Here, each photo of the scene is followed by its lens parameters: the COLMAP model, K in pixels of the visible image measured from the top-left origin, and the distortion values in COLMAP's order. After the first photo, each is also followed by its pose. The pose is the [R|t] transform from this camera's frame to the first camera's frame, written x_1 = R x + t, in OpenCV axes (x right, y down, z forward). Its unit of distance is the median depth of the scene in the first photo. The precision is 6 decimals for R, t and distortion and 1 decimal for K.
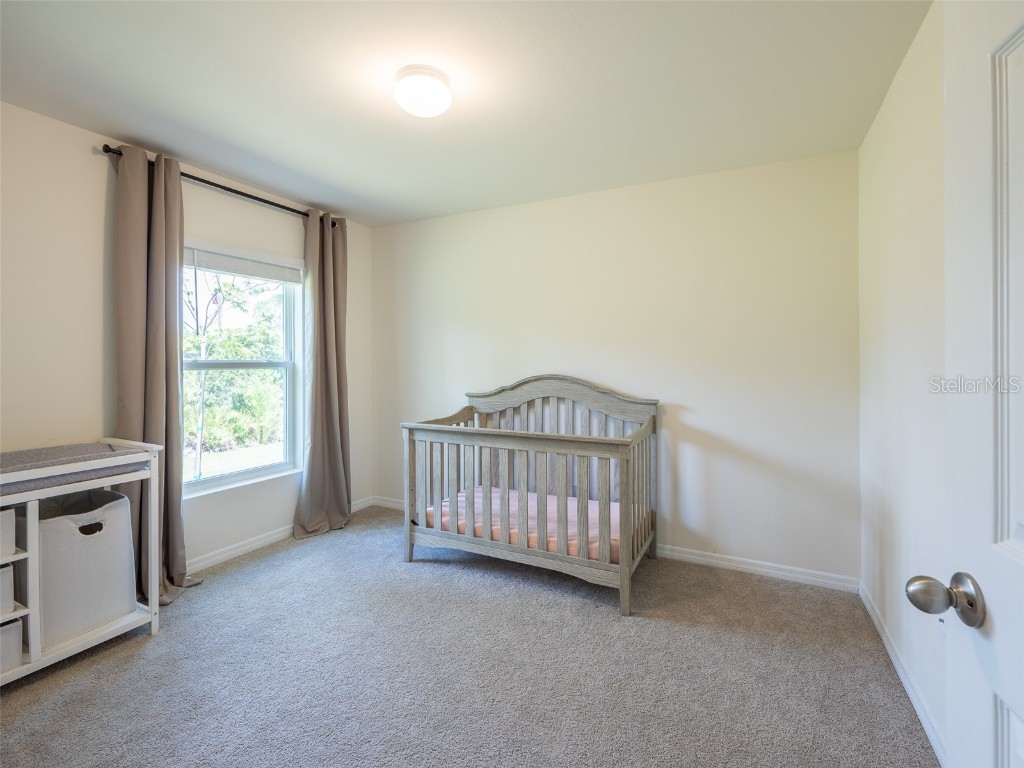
lens RADIAL K [[487.1, 0, 508.1], [0, 487.1, 354.8], [0, 0, 1]] dist [0.001493, 0.000165]
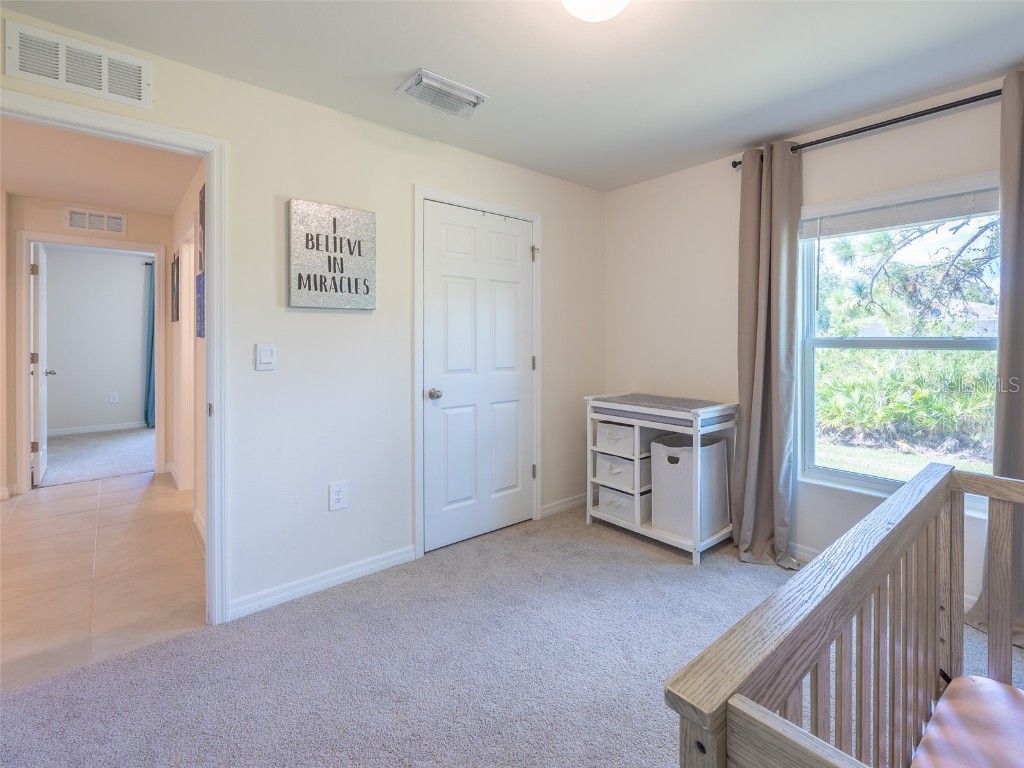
lens RADIAL K [[471.3, 0, 515.2], [0, 471.3, 319.1], [0, 0, 1]] dist [-0.000210, -0.000050]
pose [[-0.388517, -0.025330, -0.921093, 0.497815], [0.018595, 0.999203, -0.035321, -0.002602], [0.921254, -0.030851, -0.387737, 0.993356]]
